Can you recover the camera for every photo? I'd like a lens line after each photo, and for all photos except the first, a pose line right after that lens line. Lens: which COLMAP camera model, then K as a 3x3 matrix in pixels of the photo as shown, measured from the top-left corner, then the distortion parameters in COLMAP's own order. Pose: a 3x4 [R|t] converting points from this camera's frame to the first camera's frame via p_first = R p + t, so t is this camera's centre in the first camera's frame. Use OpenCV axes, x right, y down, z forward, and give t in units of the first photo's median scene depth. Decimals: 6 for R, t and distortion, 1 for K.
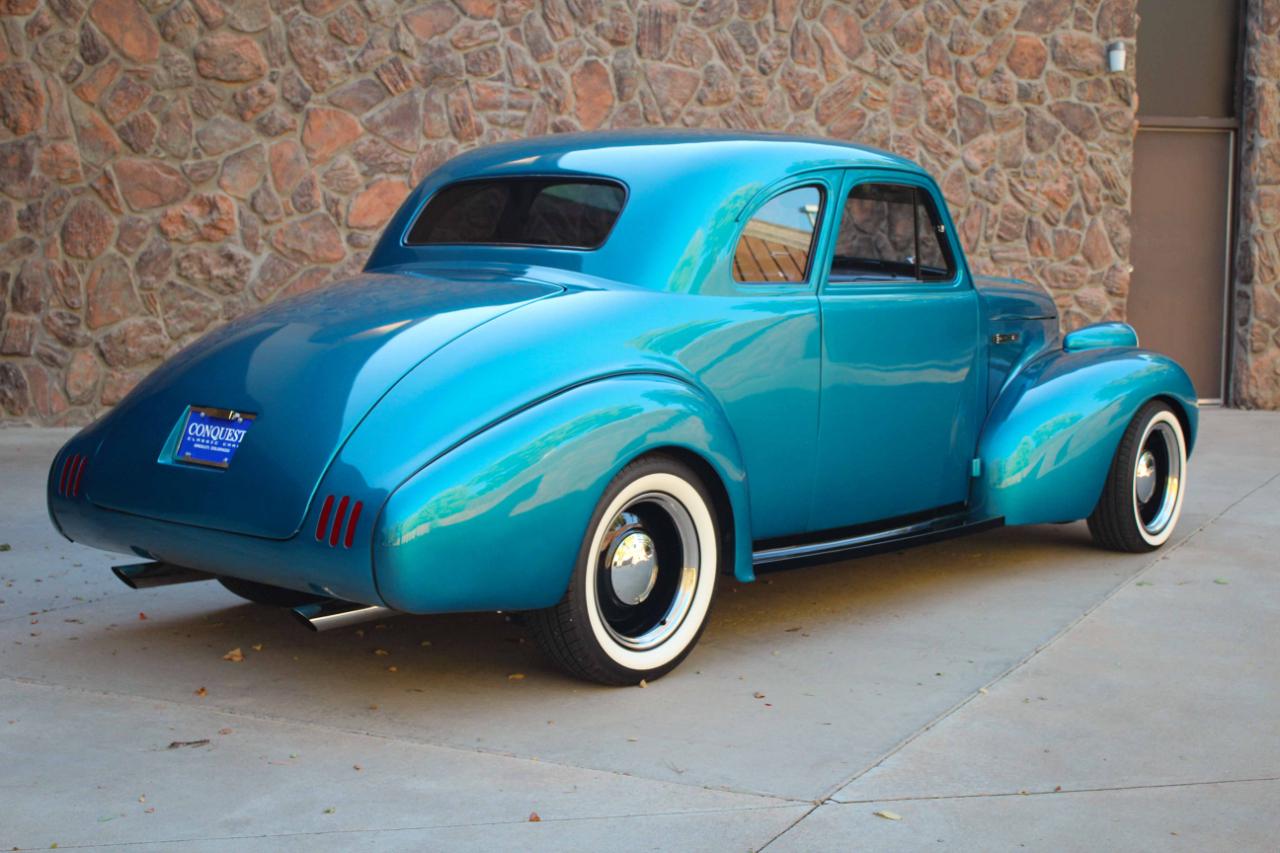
lens RADIAL K [[1993.3, 0, 640.0], [0, 1993.3, 426.5], [0, 0, 1]] dist [-0.026172, 0.160310]
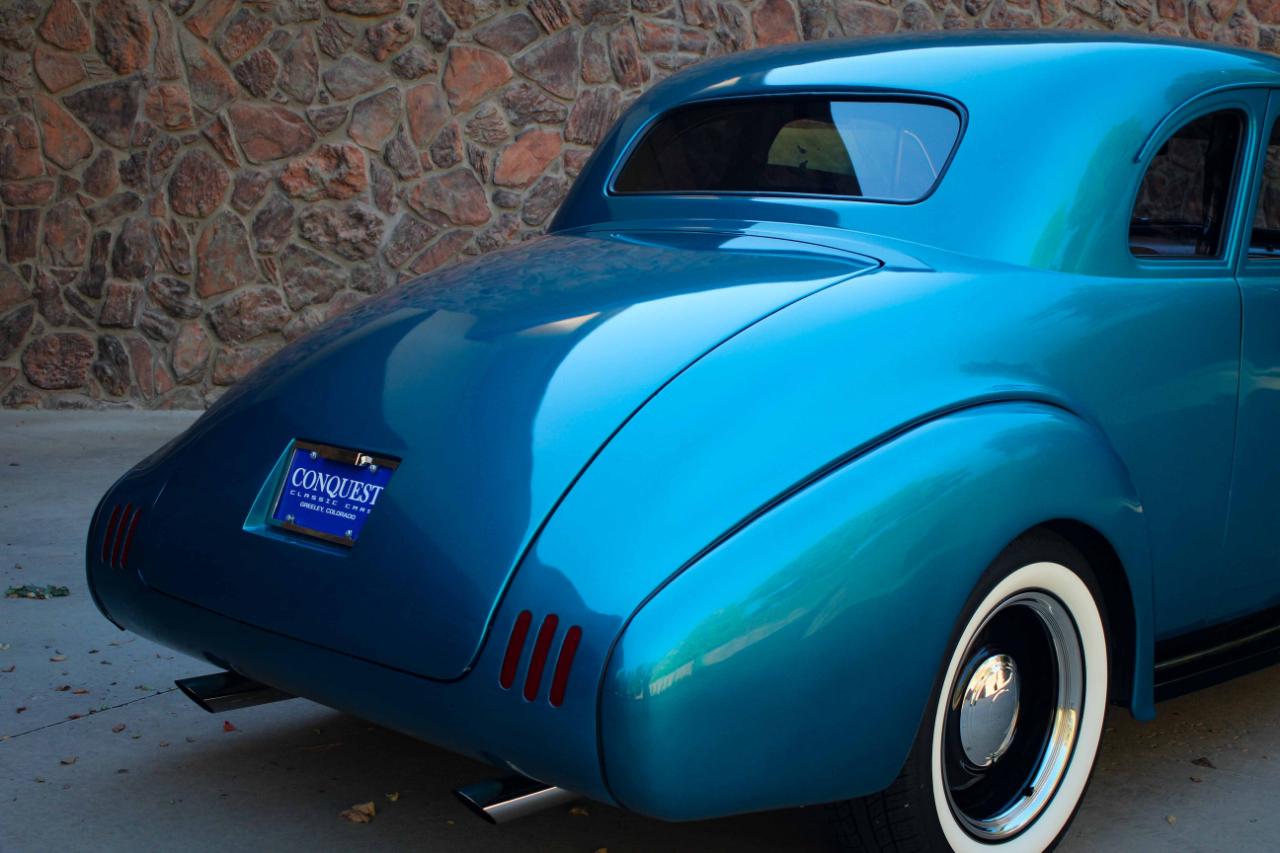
lens RADIAL K [[1840.4, 0, 640.0], [0, 1840.4, 426.5], [0, 0, 1]] dist [-0.039171, 0.096740]
pose [[0.998597, 0.017220, -0.050084, -0.038822], [-0.016067, 0.999598, 0.023342, -0.013408], [0.050466, -0.022505, 0.998472, 0.188150]]
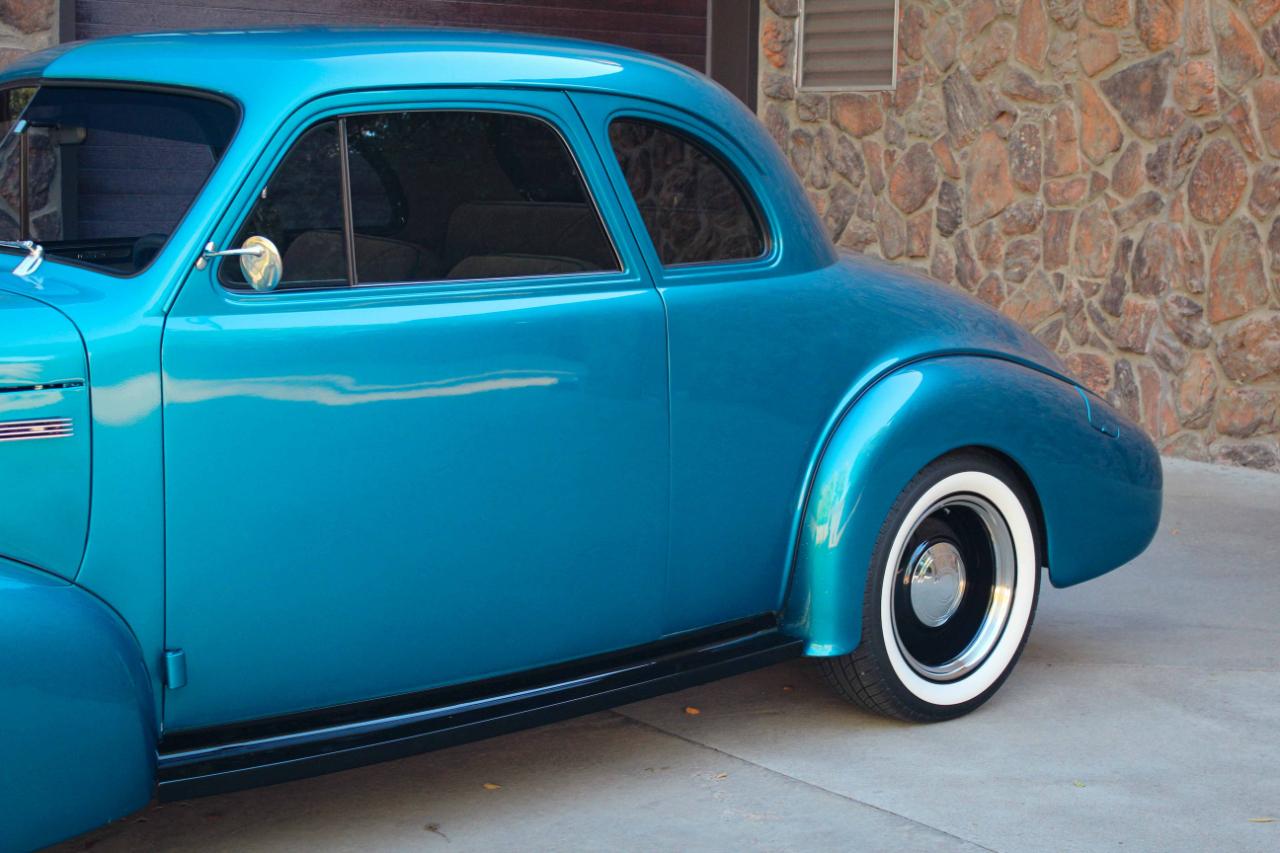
lens RADIAL K [[2197.9, 0, 640.0], [0, 2197.9, 426.5], [0, 0, 1]] dist [0.018552, 0.040254]
pose [[0.377257, 0.115674, -0.918856, 0.341790], [-0.104603, 0.991142, 0.081827, -0.051545], [0.920182, 0.065246, 0.386016, 0.479335]]
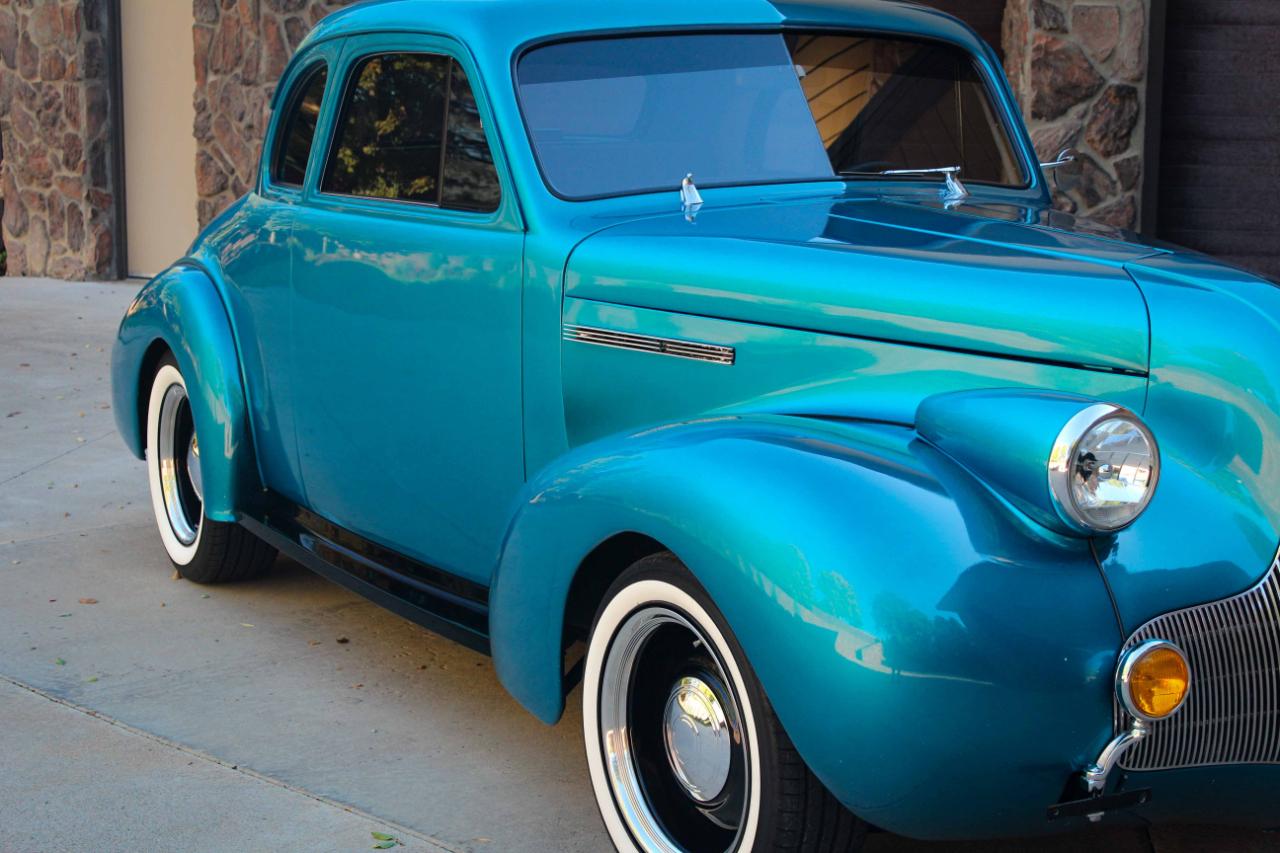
lens RADIAL K [[2316.9, 0, 640.0], [0, 2316.9, 426.5], [0, 0, 1]] dist [-0.001081, 0.184444]
pose [[-0.367111, 0.127347, -0.921419, 0.428870], [-0.100661, 0.979328, 0.175456, -0.074120], [0.924714, 0.157163, -0.346703, 0.709212]]
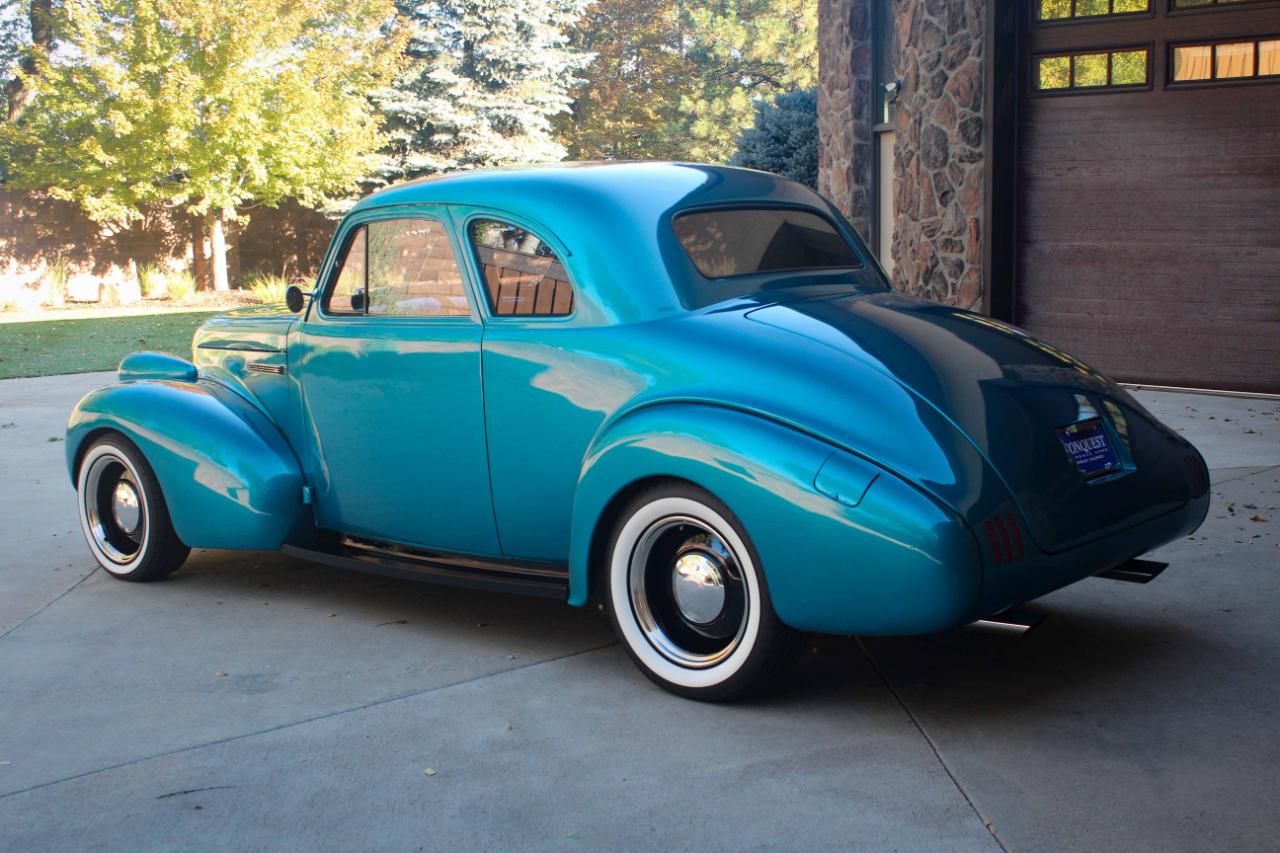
lens RADIAL K [[1749.0, 0, 640.0], [0, 1749.0, 426.5], [0, 0, 1]] dist [-0.043882, 0.096697]
pose [[-0.872639, 0.063242, -0.484253, 0.207223], [-0.042608, 0.977939, 0.204498, -0.114329], [0.486503, 0.199086, -0.850694, 1.035274]]
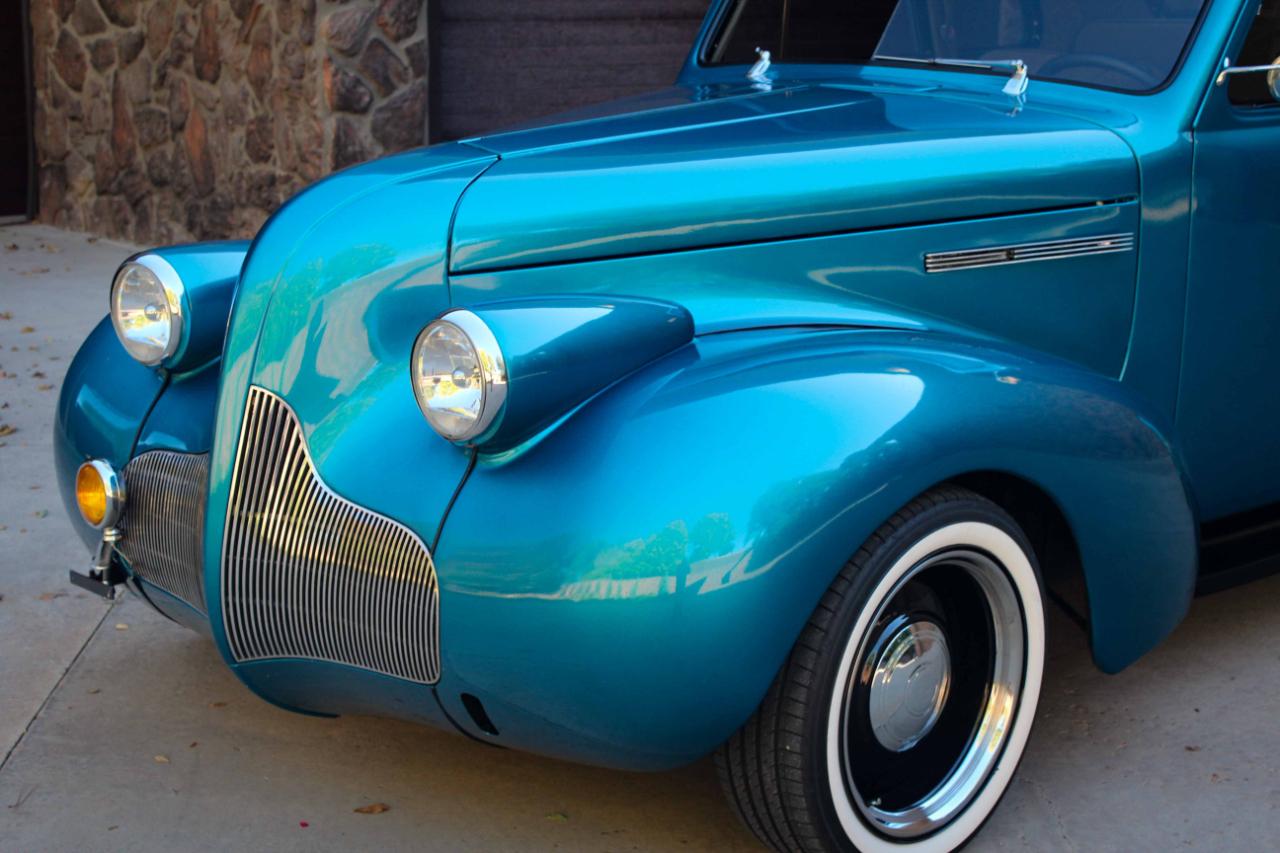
lens RADIAL K [[2100.9, 0, 640.0], [0, 2100.9, 426.5], [0, 0, 1]] dist [-0.001031, 0.033765]
pose [[0.439317, 0.184161, -0.879253, 0.272303], [-0.091952, 0.982839, 0.159913, -0.034361], [0.893614, 0.010596, 0.448711, 0.331476]]
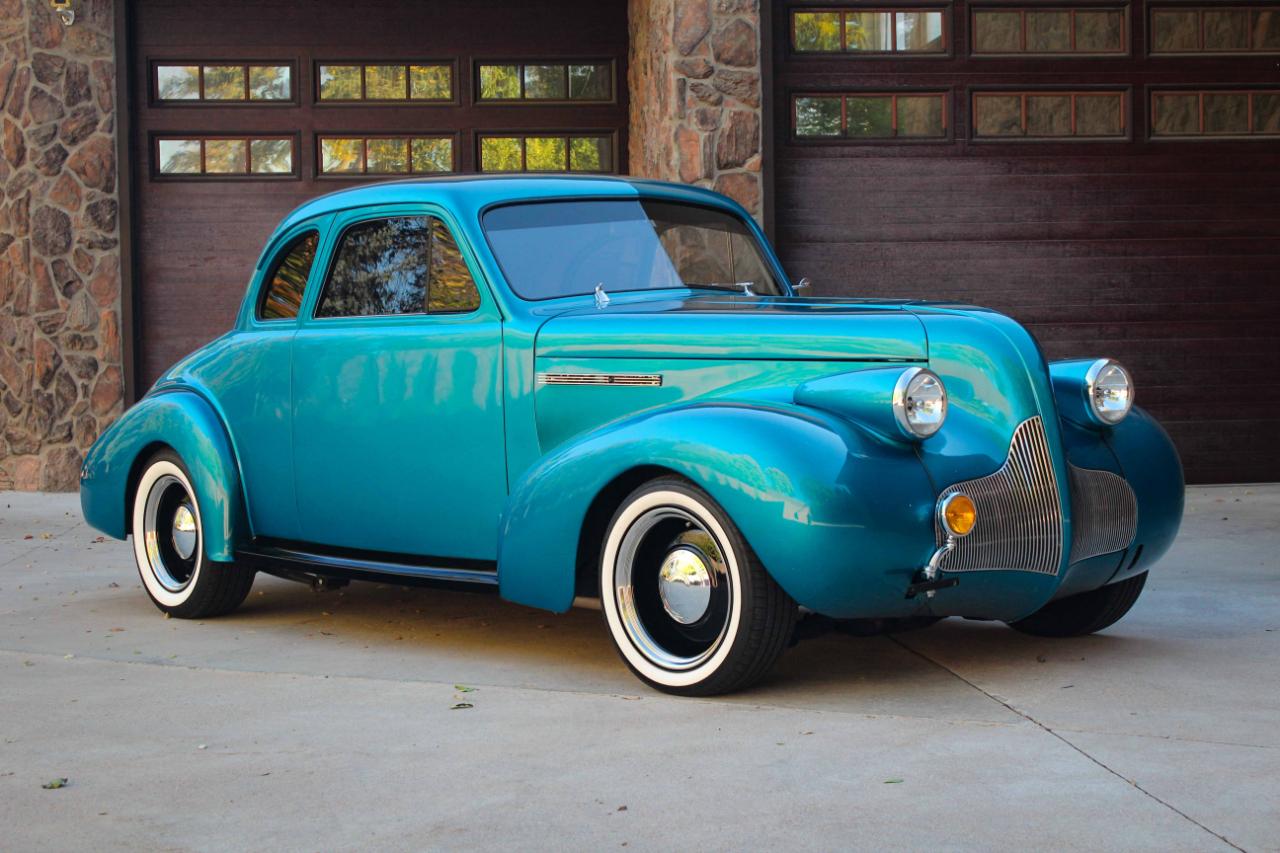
lens RADIAL K [[2153.1, 0, 640.0], [0, 2153.1, 426.5], [0, 0, 1]] dist [-0.008102, 0.220128]
pose [[-0.157059, 0.025414, -0.987262, 0.616239], [-0.077894, 0.996236, 0.038037, -0.035002], [0.984513, 0.082876, -0.154488, 0.678788]]
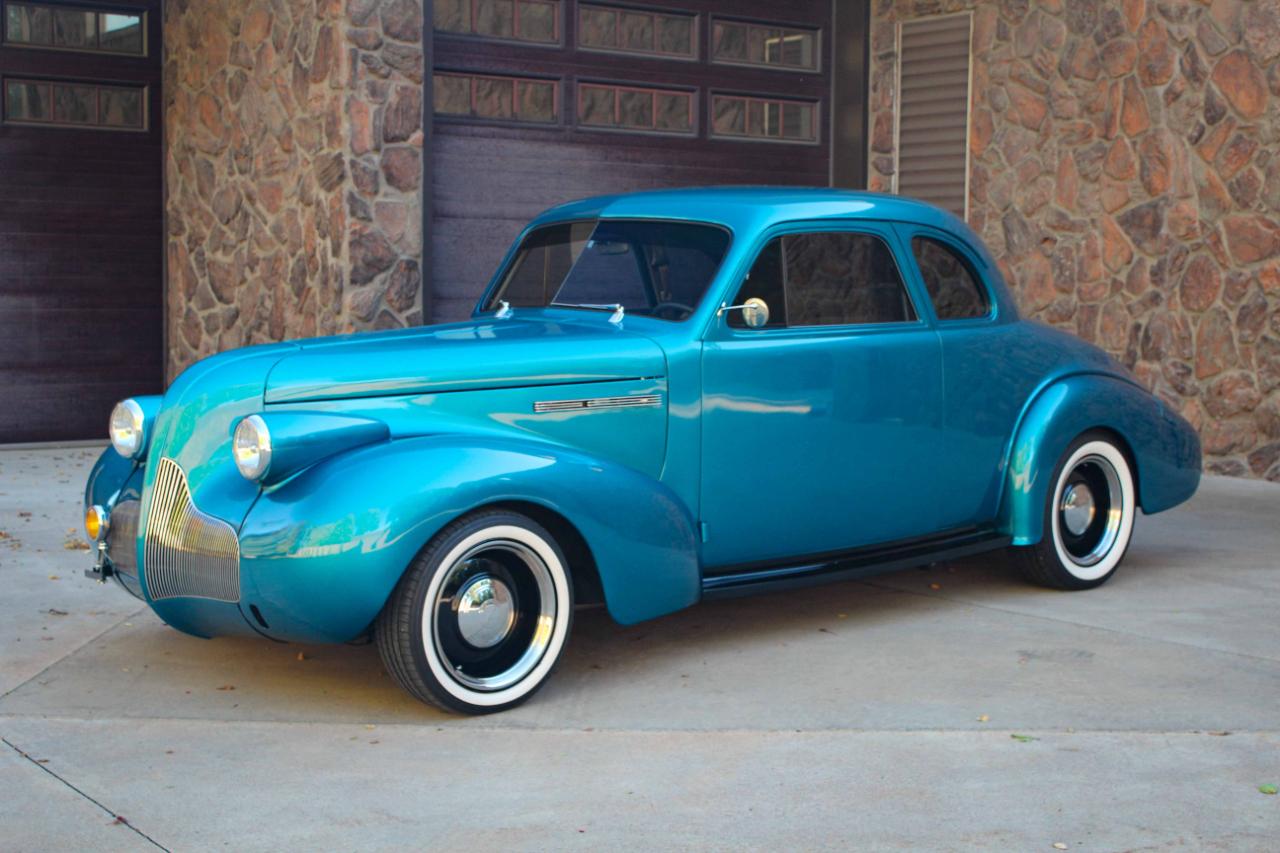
lens RADIAL K [[1873.6, 0, 640.0], [0, 1873.6, 426.5], [0, 0, 1]] dist [-0.041710, 0.137986]
pose [[0.375512, 0.068056, -0.924316, 0.480775], [-0.094669, 0.994901, 0.034793, -0.028545], [0.921970, 0.074439, 0.380040, 0.337486]]
